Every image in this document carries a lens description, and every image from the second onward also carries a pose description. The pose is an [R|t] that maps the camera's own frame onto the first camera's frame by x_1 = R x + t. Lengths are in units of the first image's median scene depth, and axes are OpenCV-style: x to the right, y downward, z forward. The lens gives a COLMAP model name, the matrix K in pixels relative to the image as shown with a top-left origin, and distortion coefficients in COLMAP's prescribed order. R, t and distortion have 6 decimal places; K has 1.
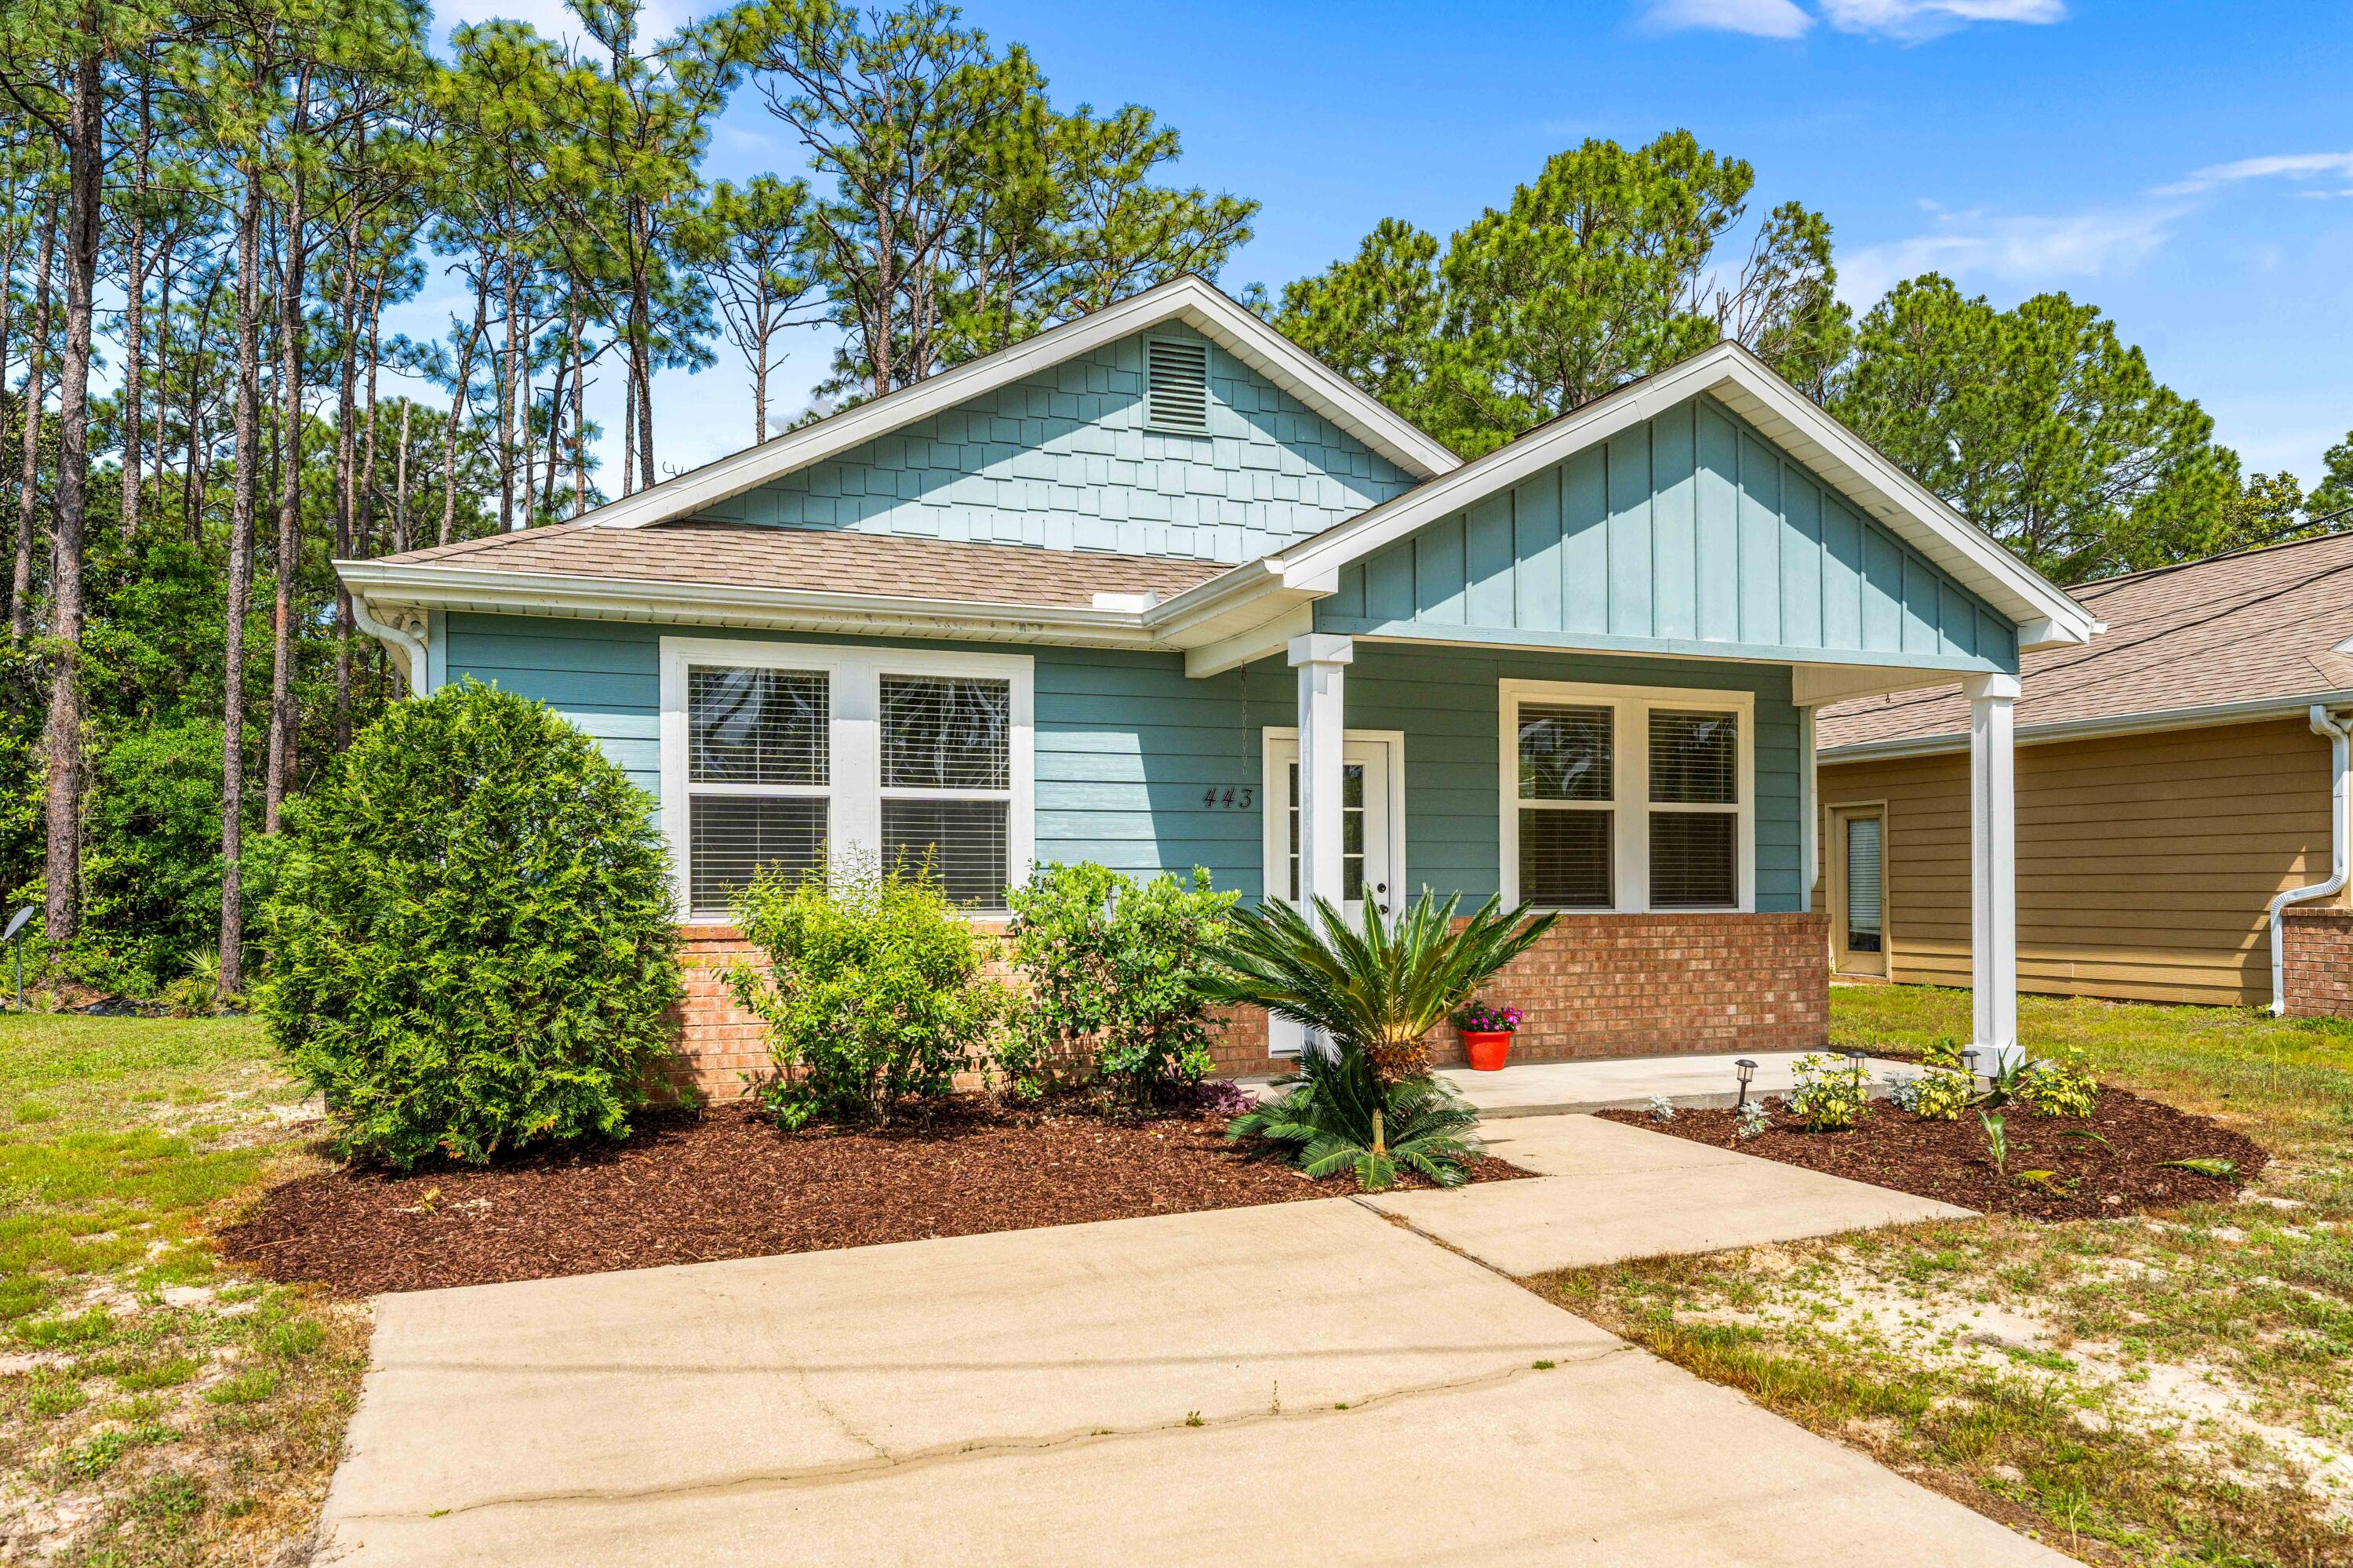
lens RADIAL K [[1566.3, 0, 1195.0], [0, 1566.3, 888.1], [0, 0, 1]] dist [0.002514, -0.001045]
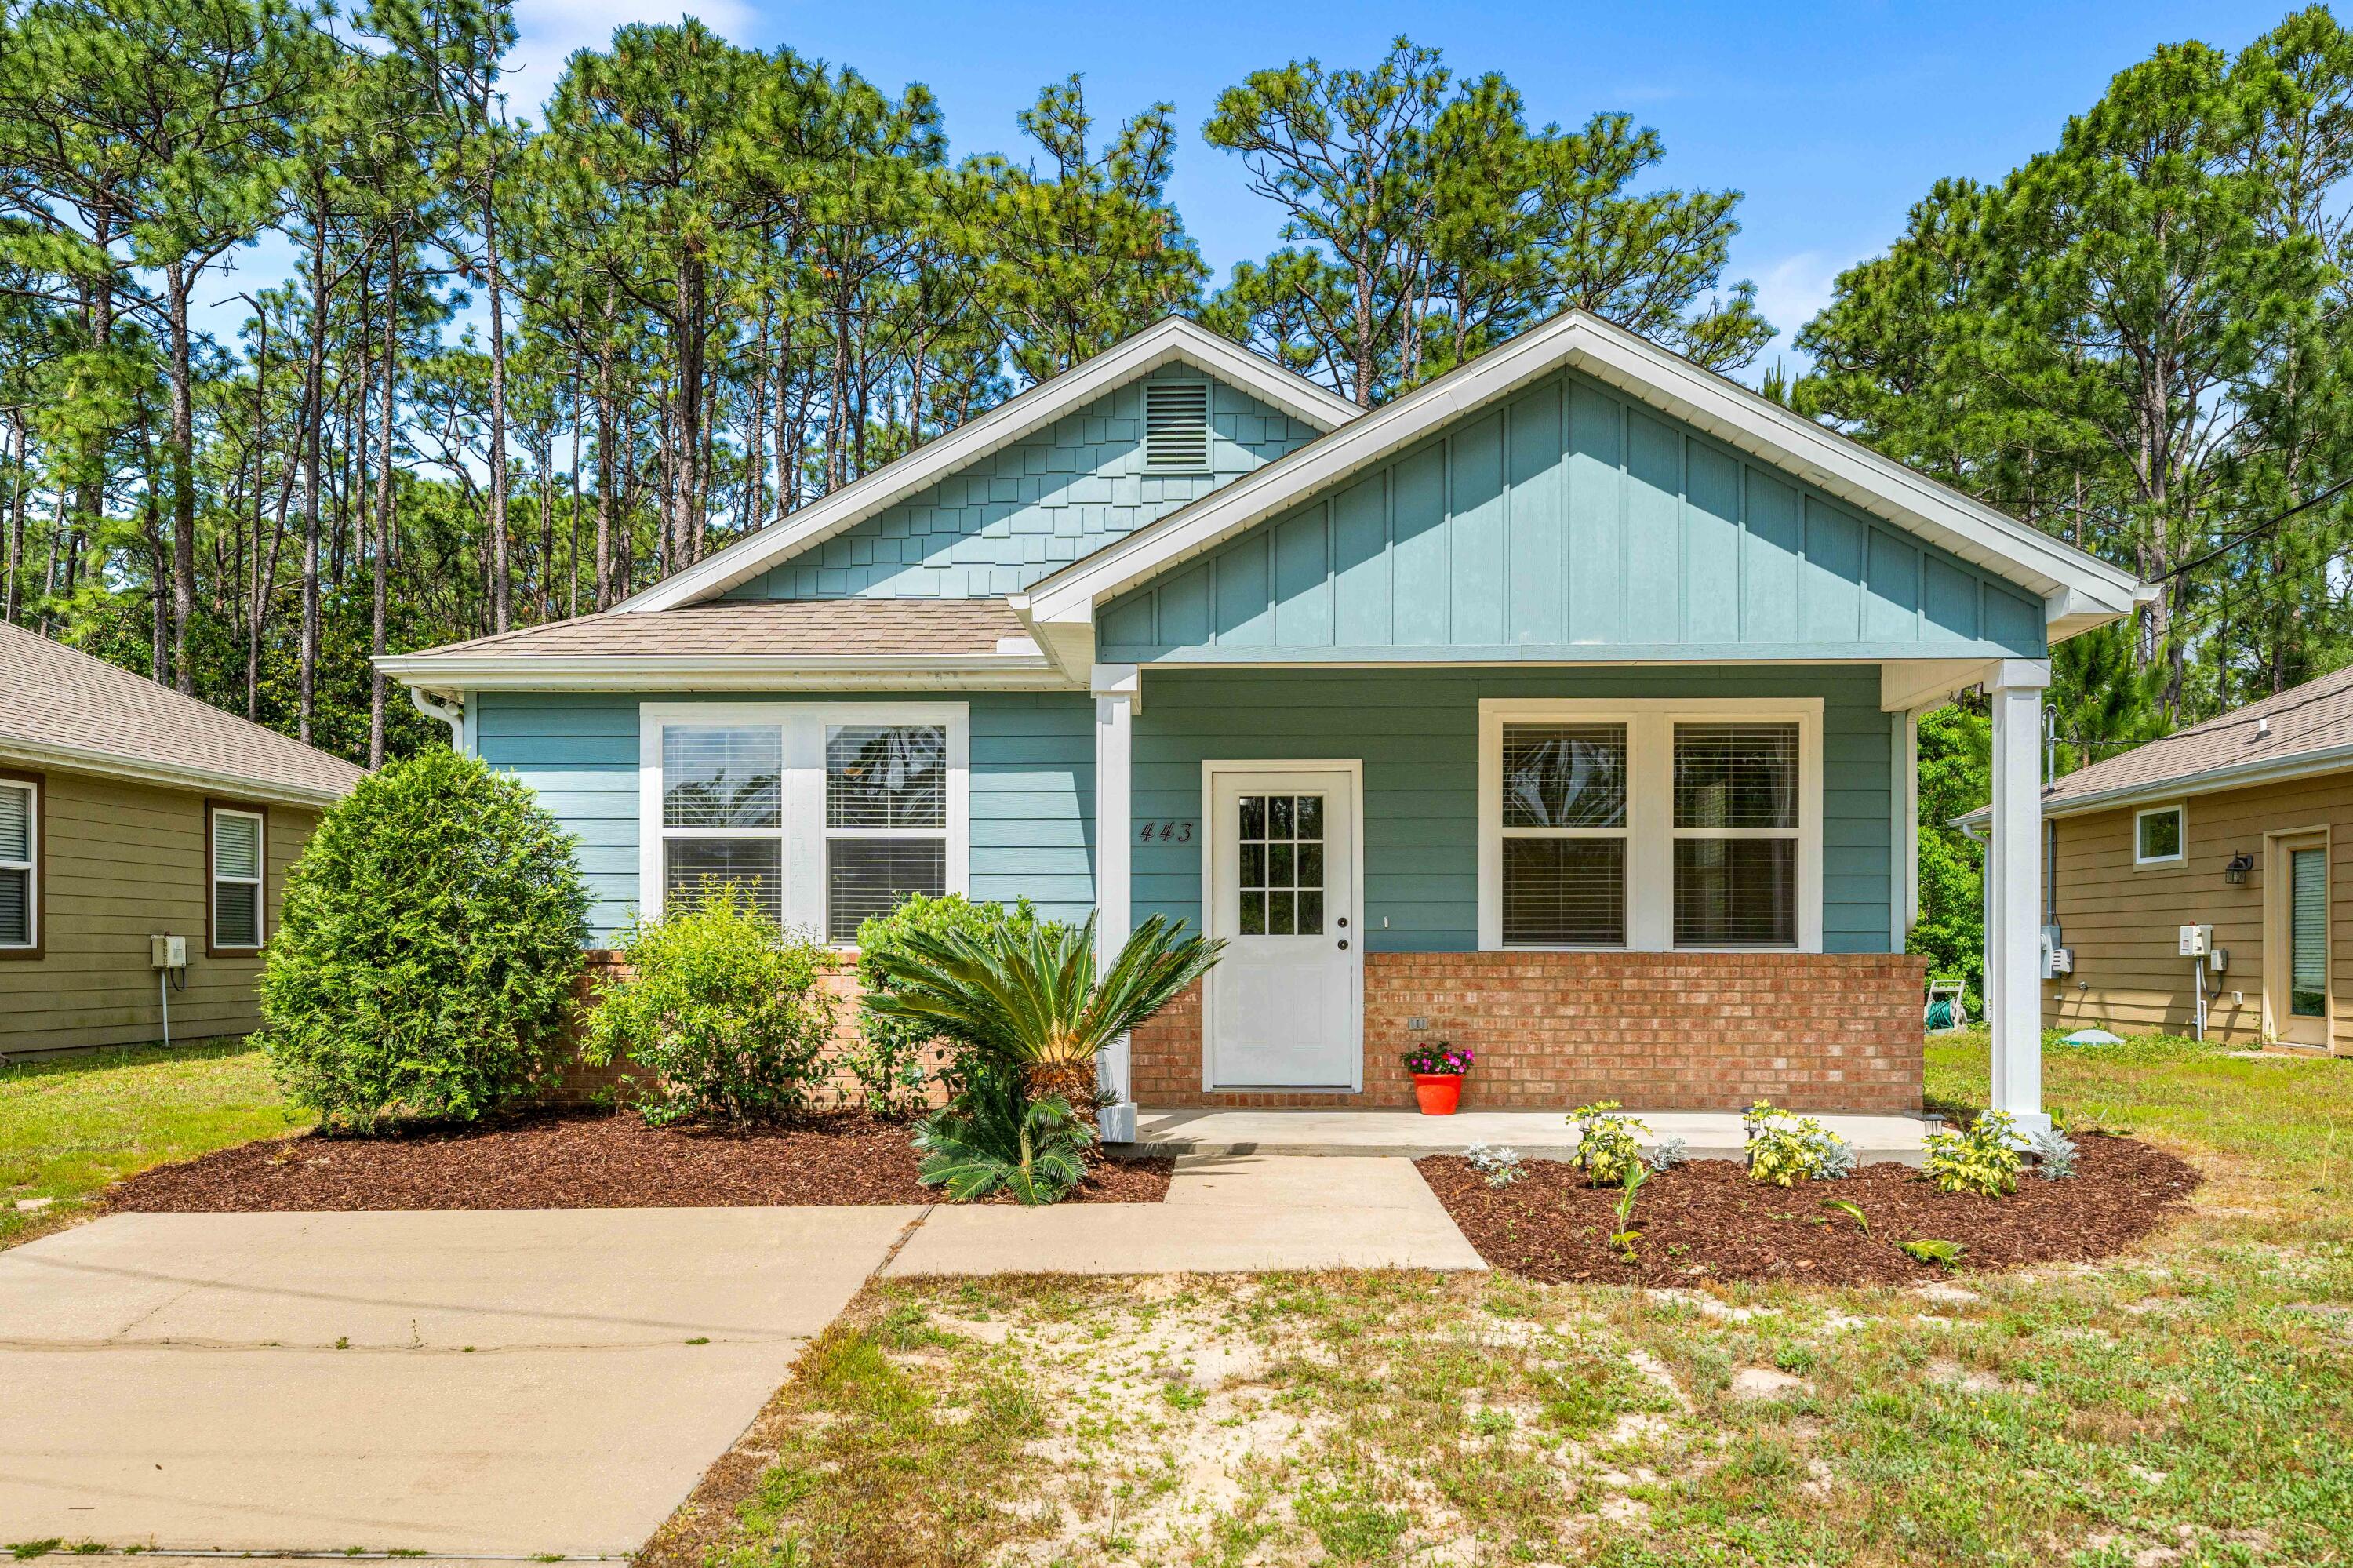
lens RADIAL K [[1584.7, 0, 1188.1], [0, 1584.7, 962.3], [0, 0, 1]] dist [0.003988, -0.001101]
pose [[0.919690, 0.009178, -0.392538, 0.457534], [-0.005393, 0.999928, 0.010744, 0.016011], [0.392609, -0.007764, 0.919673, 0.067539]]
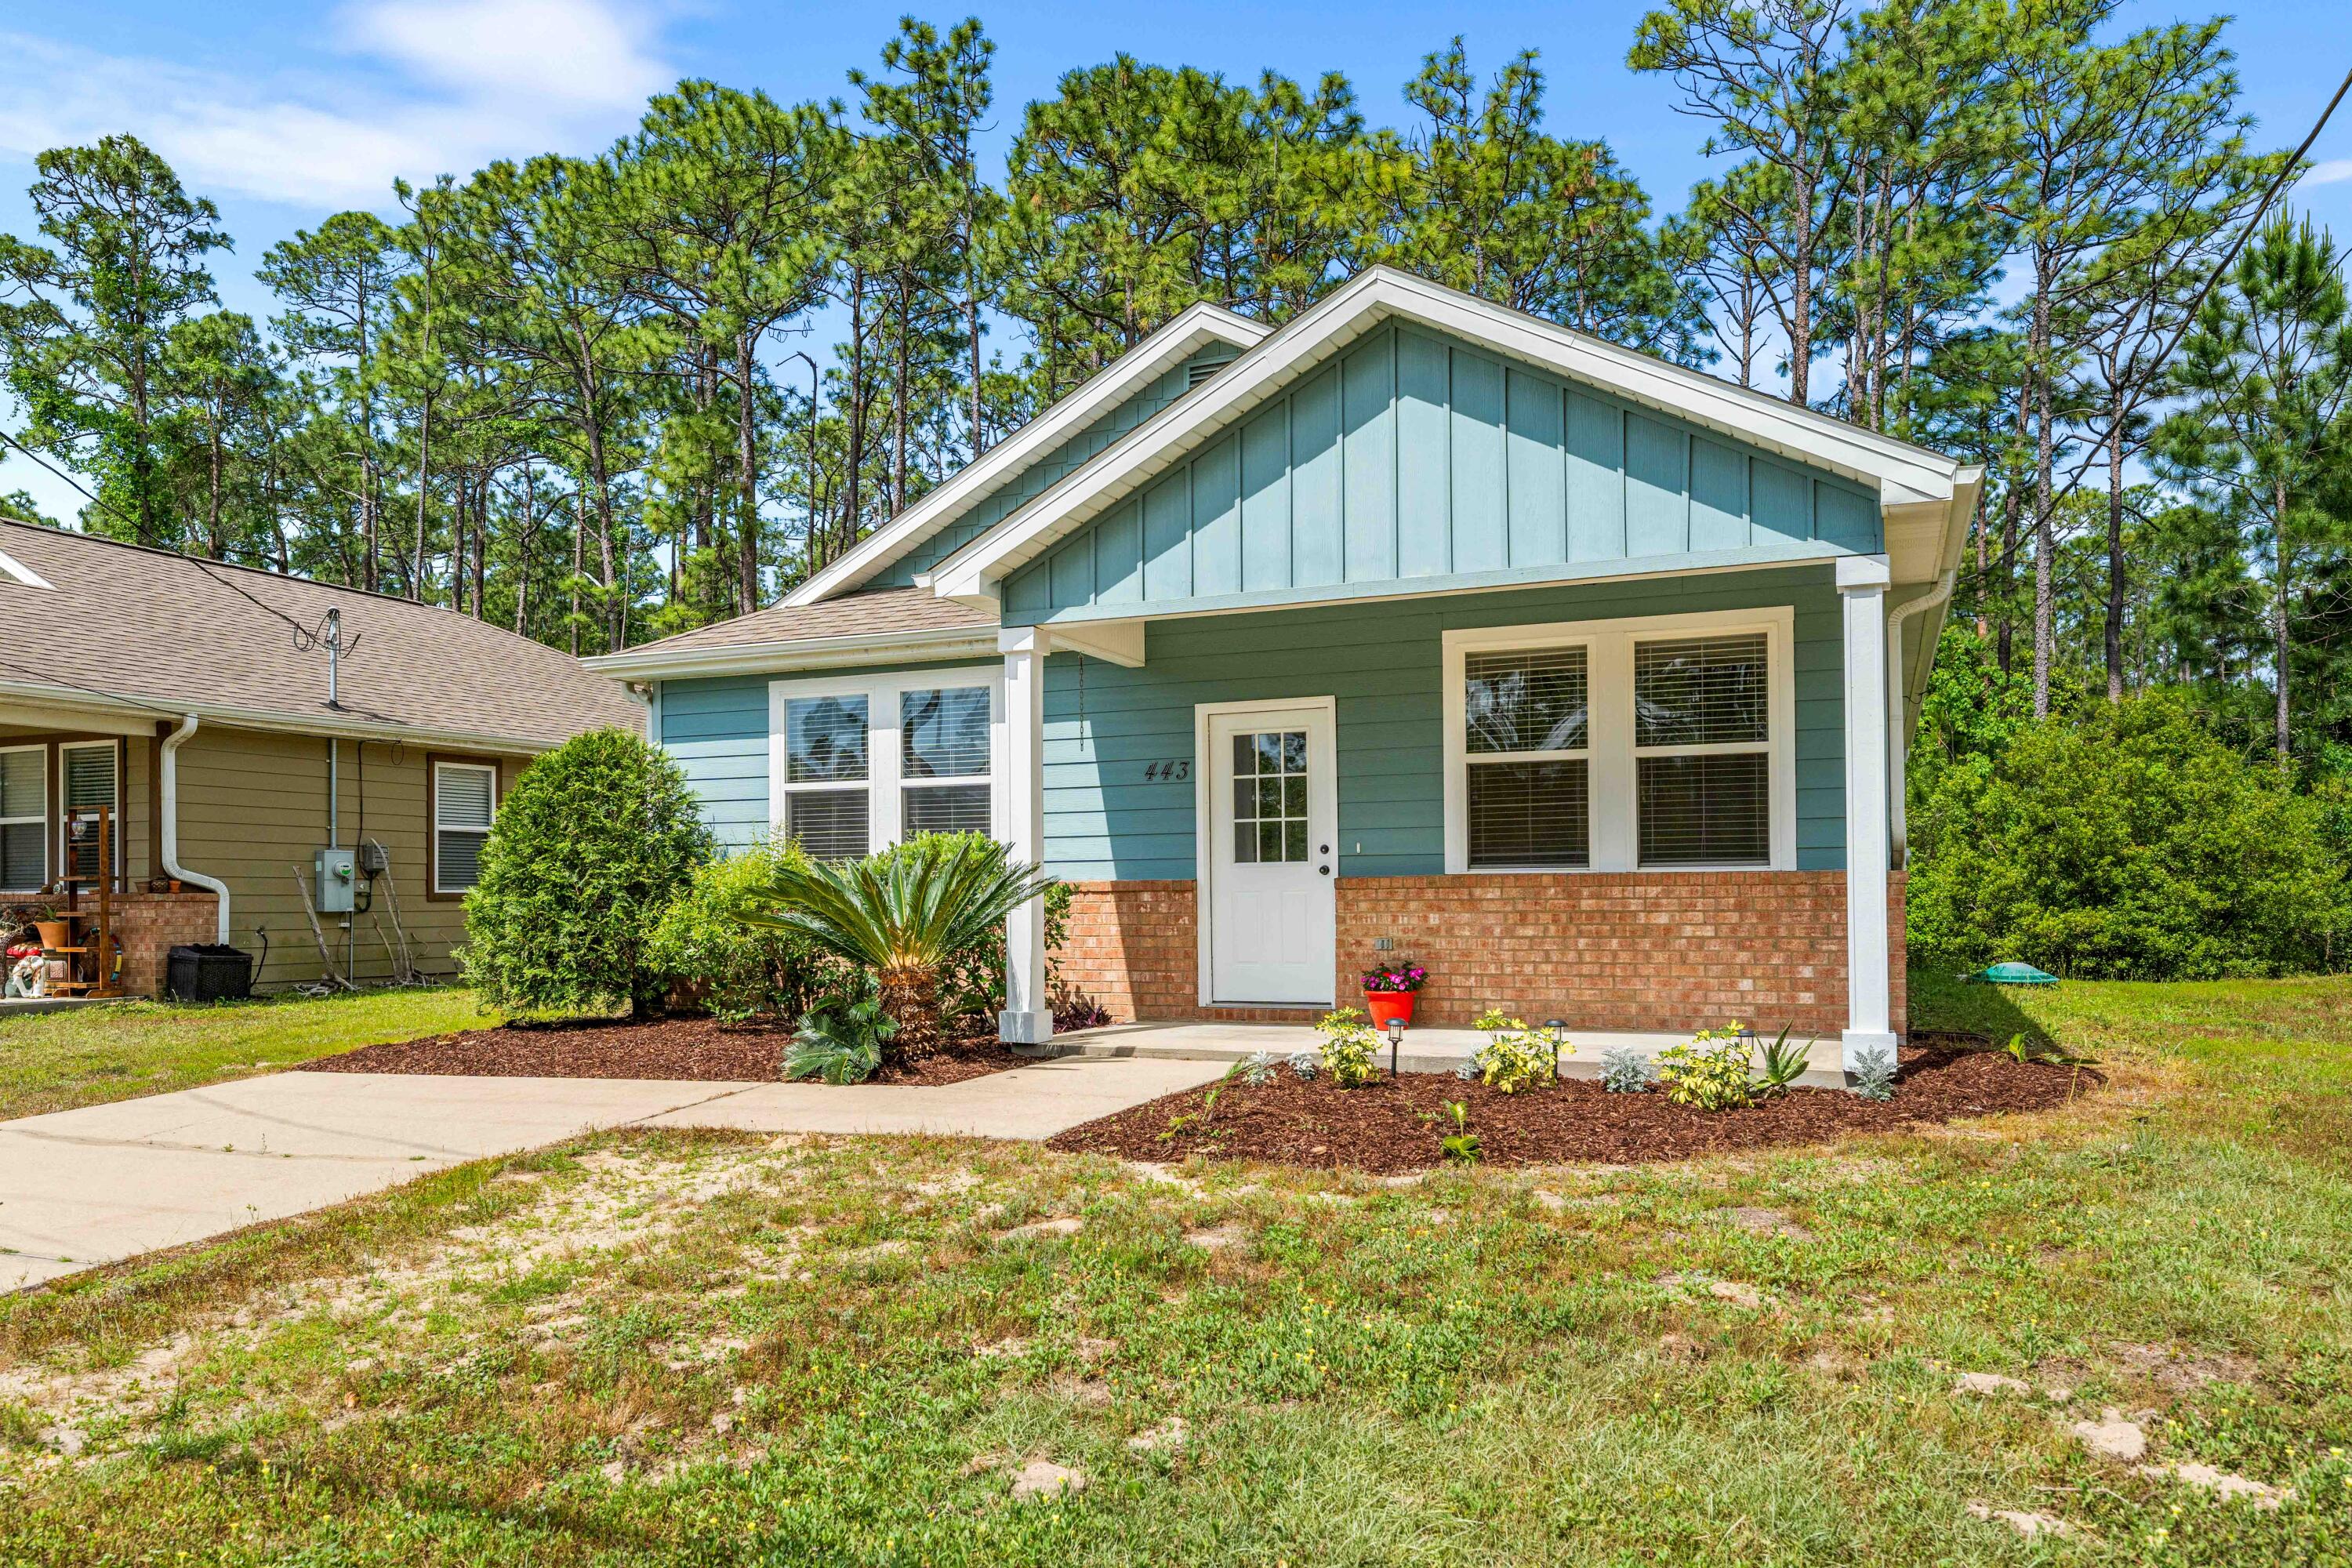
lens RADIAL K [[1565.6, 0, 1194.5], [0, 1565.6, 888.0], [0, 0, 1]] dist [0.002514, -0.001045]
pose [[0.726950, -0.006465, -0.686660, 0.840822], [0.006818, 0.999974, -0.002197, 0.029762], [0.686656, -0.003085, 0.726976, 0.211202]]
